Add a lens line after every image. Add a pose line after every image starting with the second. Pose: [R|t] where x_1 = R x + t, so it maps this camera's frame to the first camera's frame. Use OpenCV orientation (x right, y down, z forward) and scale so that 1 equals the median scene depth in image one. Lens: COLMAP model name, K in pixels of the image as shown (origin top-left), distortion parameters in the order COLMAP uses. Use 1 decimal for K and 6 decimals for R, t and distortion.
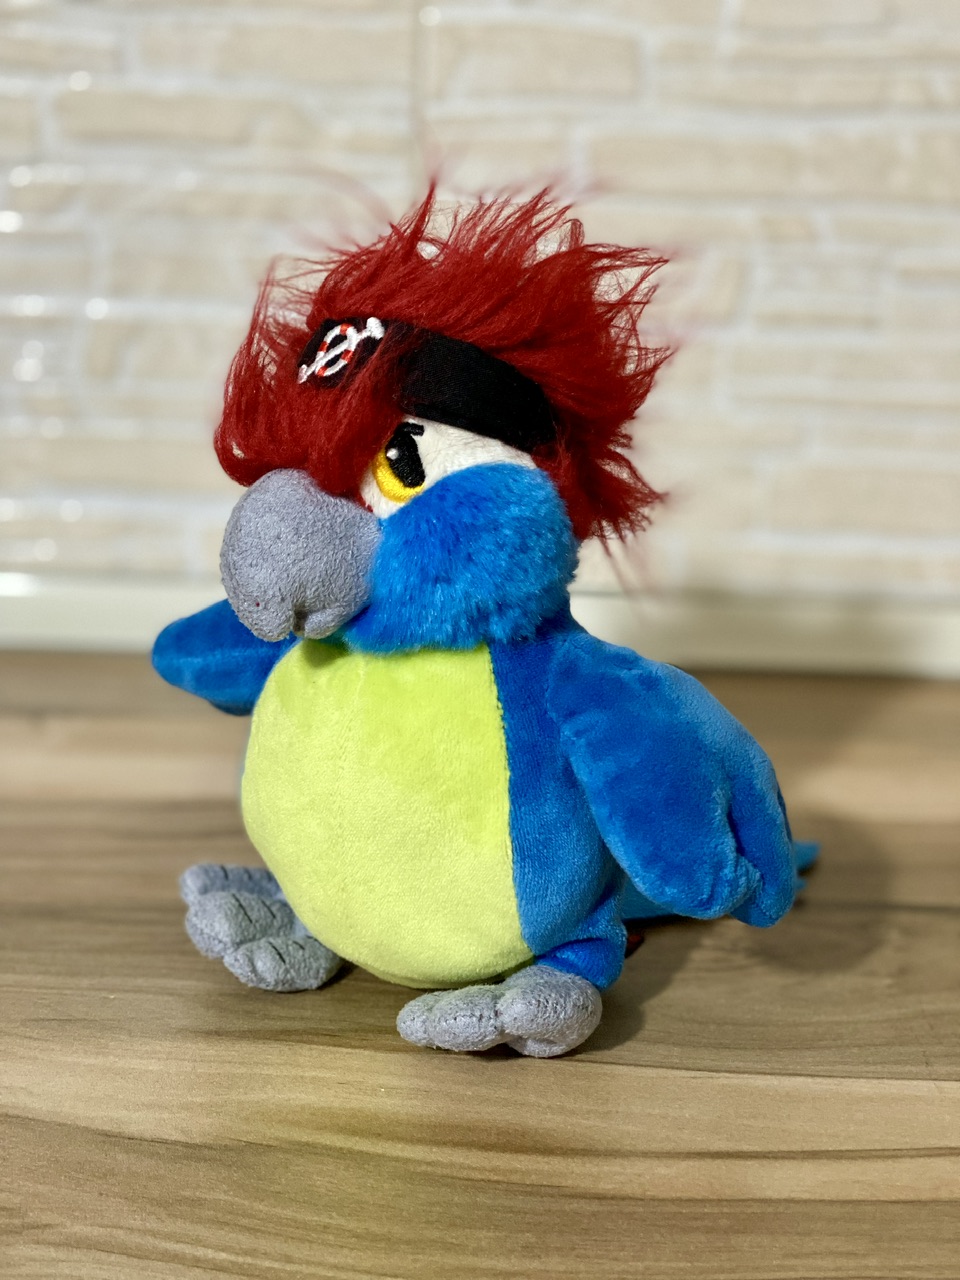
lens RADIAL K [[1975.9, 0, 486.1], [0, 1975.9, 638.6], [0, 0, 1]] dist [0.007840, 0.000000]
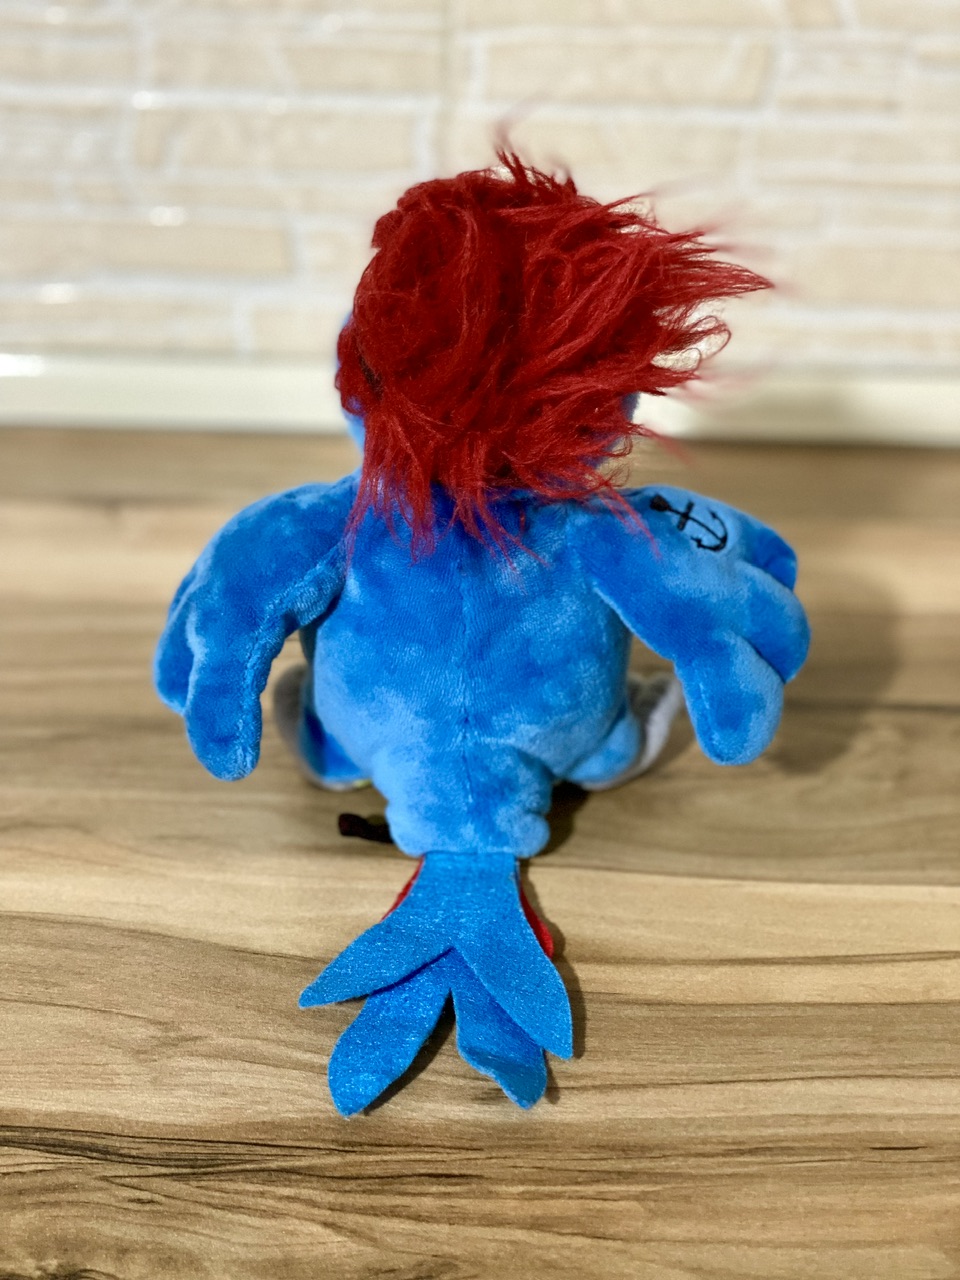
lens RADIAL K [[1975.9, 0, 480.6], [0, 1975.9, 638.0], [0, 0, 1]] dist [0.007840, 0.000000]
pose [[0.999959, -0.009068, 0.000375, -0.041755], [0.008812, 0.979982, 0.198891, -0.169231], [-0.002171, -0.198880, 0.980021, -0.132470]]
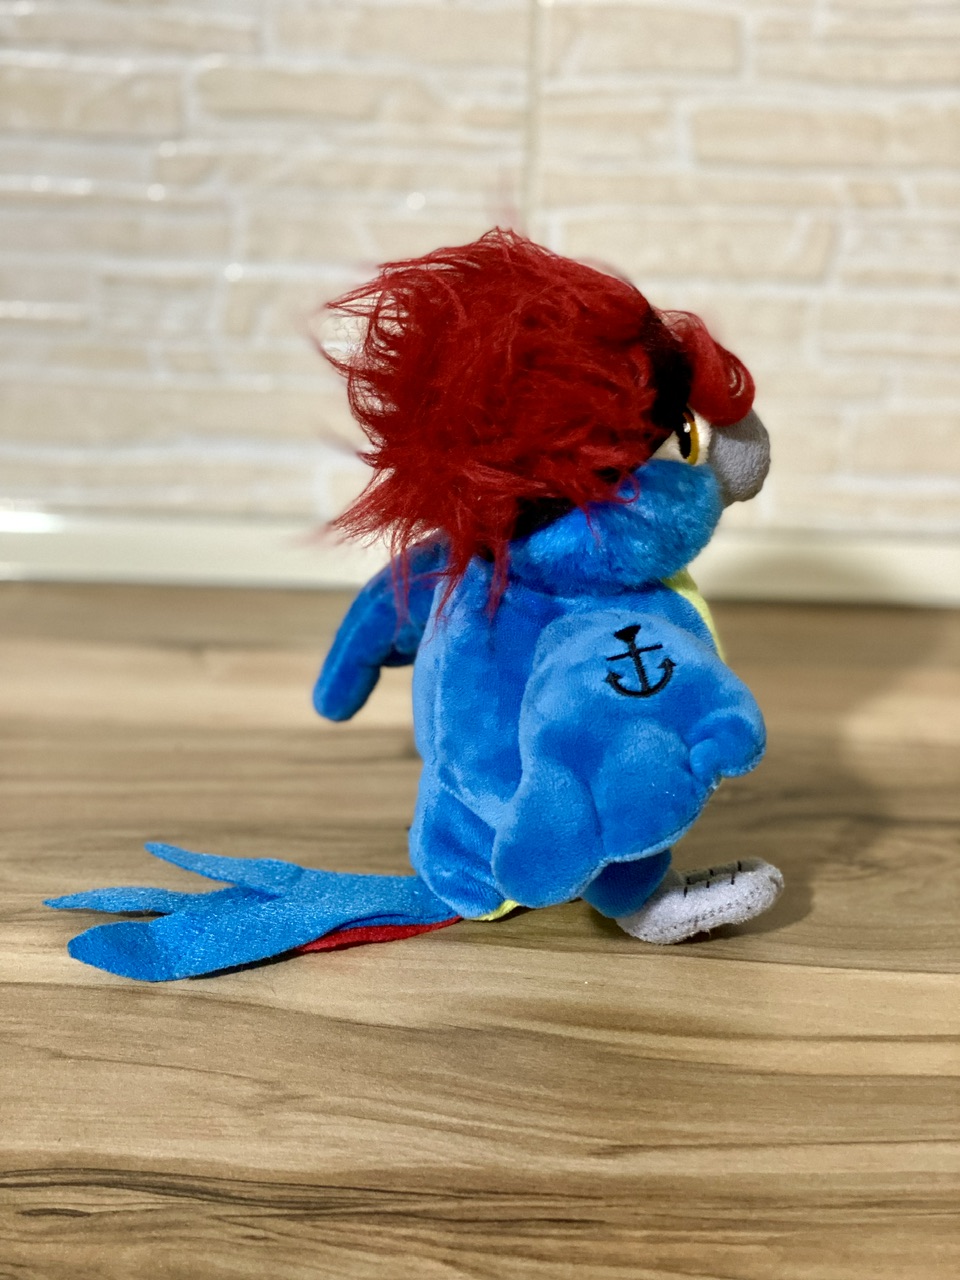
lens RADIAL K [[1975.9, 0, 474.7], [0, 1975.9, 627.5], [0, 0, 1]] dist [0.007840, 0.000000]
pose [[0.999932, -0.002320, -0.011390, -0.095630], [0.002843, 0.998933, 0.046101, -0.037417], [0.011271, -0.046131, 0.998872, -0.164103]]
